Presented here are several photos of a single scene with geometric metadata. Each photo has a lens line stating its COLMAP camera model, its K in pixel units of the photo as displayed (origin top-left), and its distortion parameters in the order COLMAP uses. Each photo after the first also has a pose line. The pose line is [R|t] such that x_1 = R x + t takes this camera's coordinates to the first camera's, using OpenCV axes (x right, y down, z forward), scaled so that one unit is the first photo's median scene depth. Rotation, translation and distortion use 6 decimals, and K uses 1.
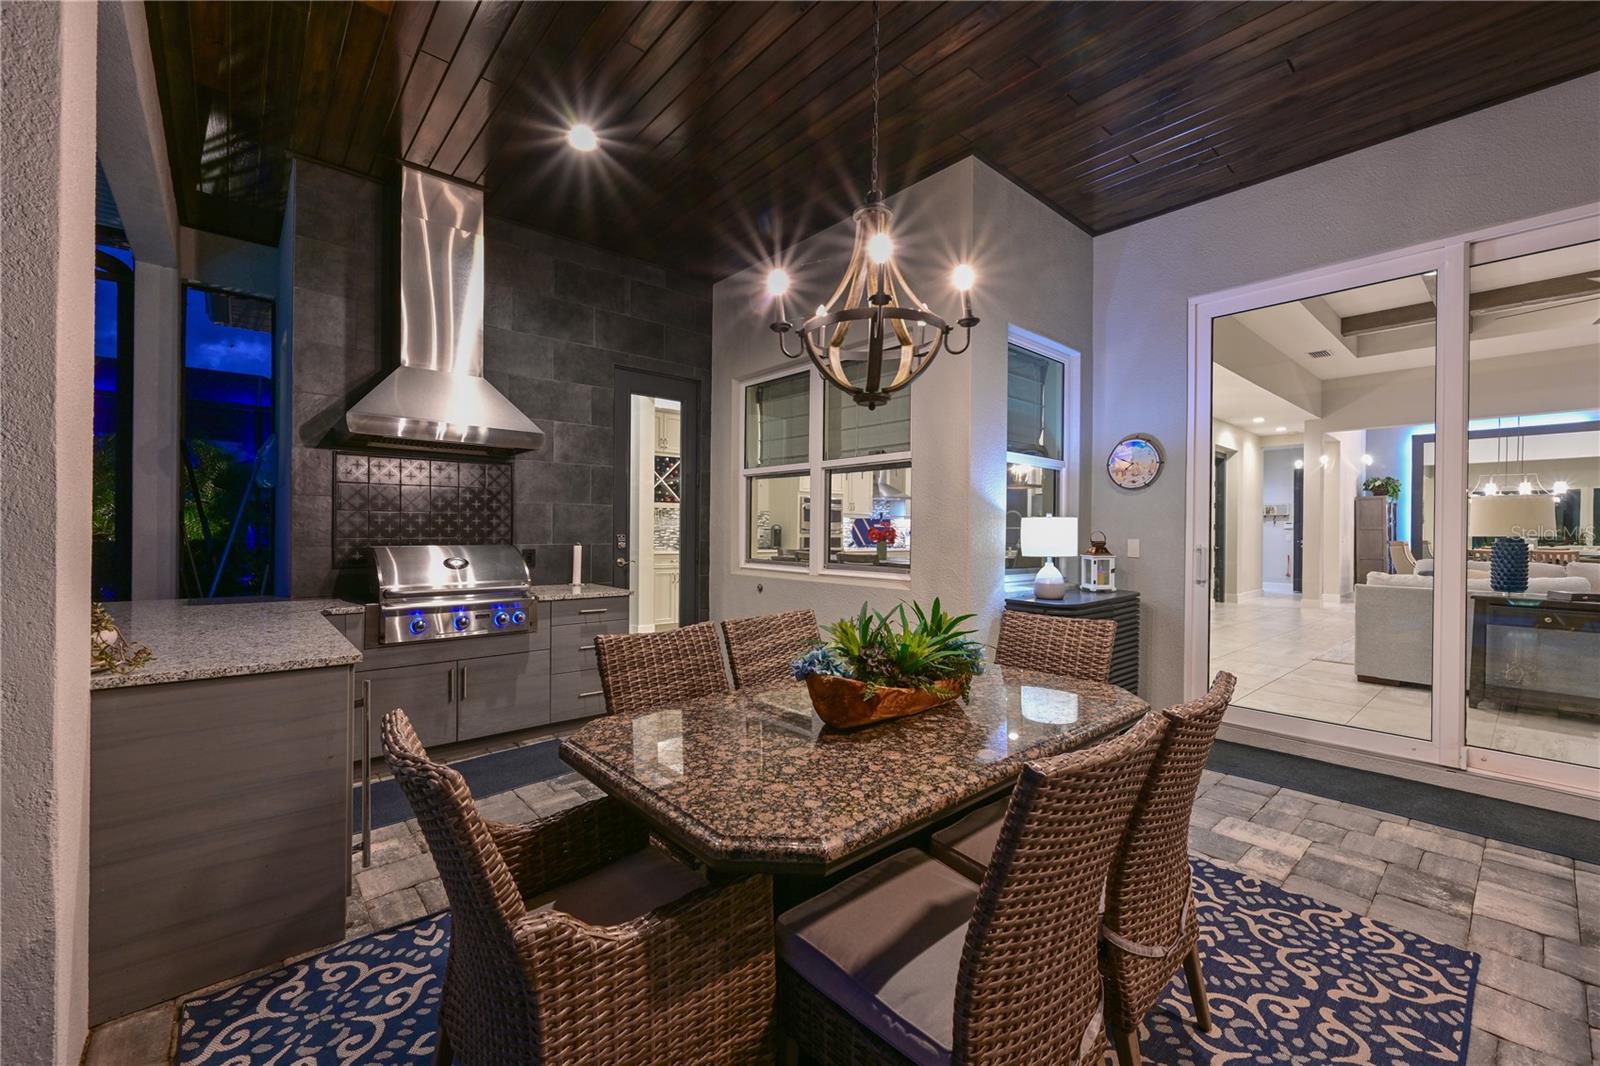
lens RADIAL K [[648.8, 0, 800.0], [0, 648.8, 533.0], [0, 0, 1]] dist [-0.000095, -0.000017]
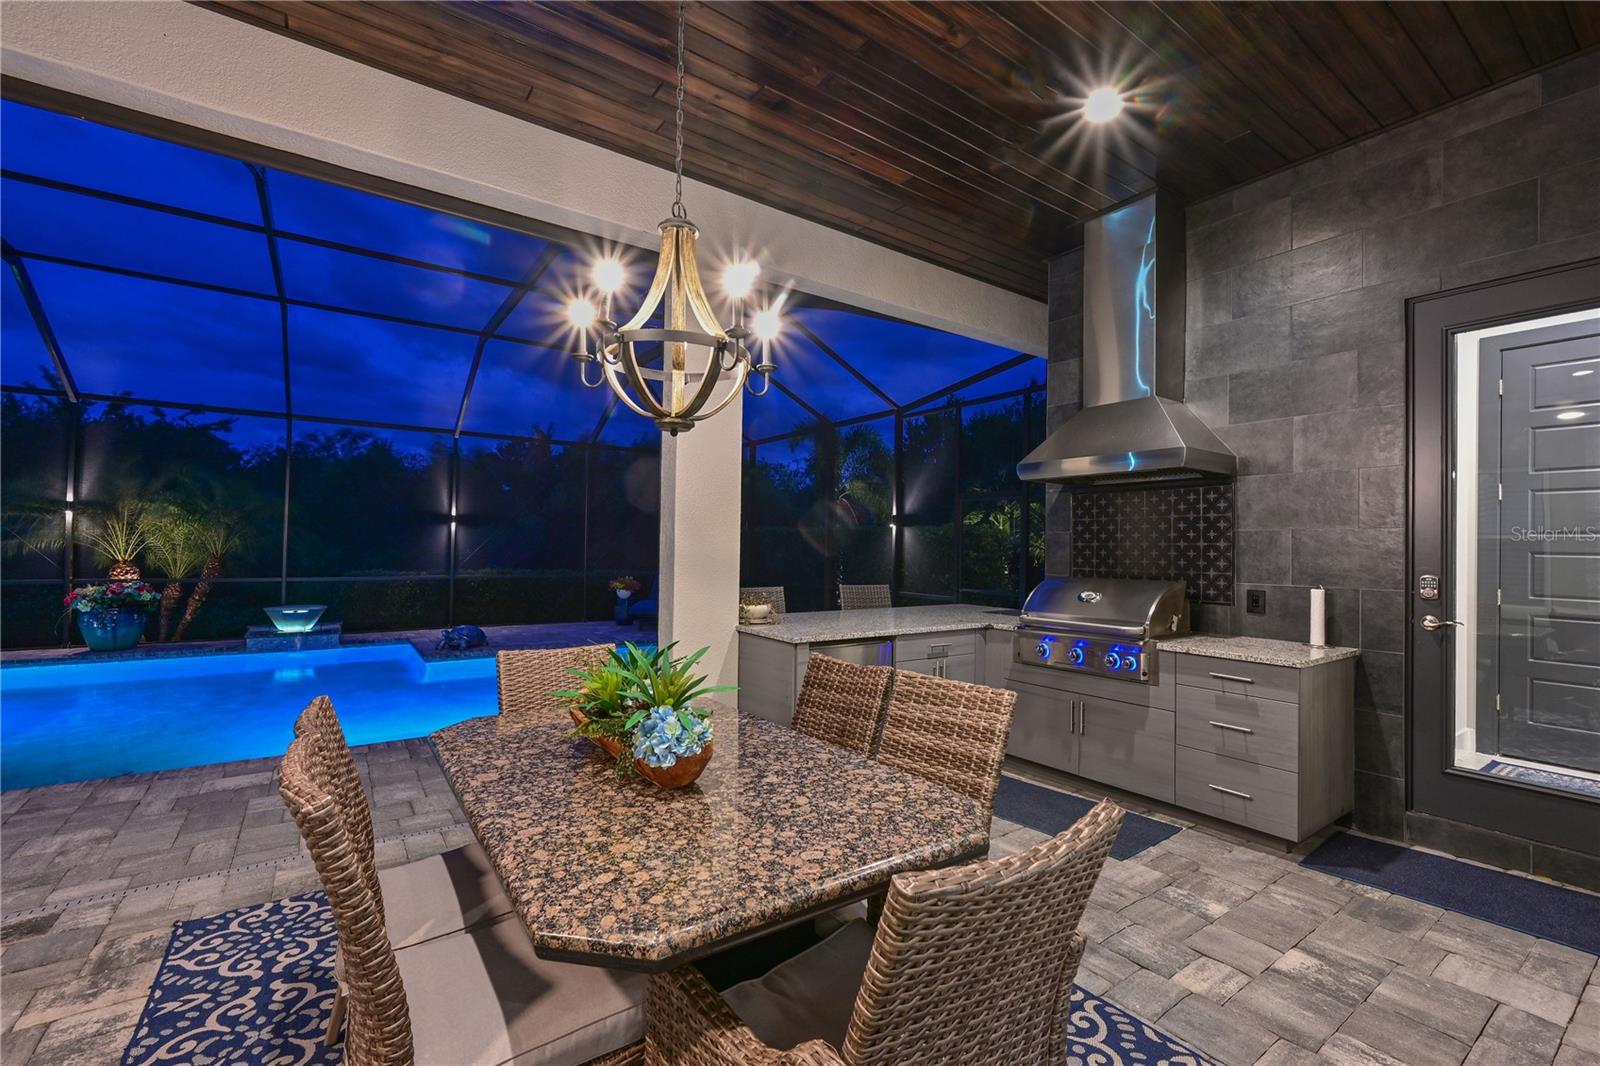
lens RADIAL K [[678.0, 0, 793.6], [0, 678.0, 553.1], [0, 0, 1]] dist [0.000359, 0.000000]
pose [[-0.115019, -0.002444, -0.993360, 0.513886], [-0.016826, 0.999858, -0.000512, -0.010681], [0.993221, 0.016655, -0.115044, 0.628149]]
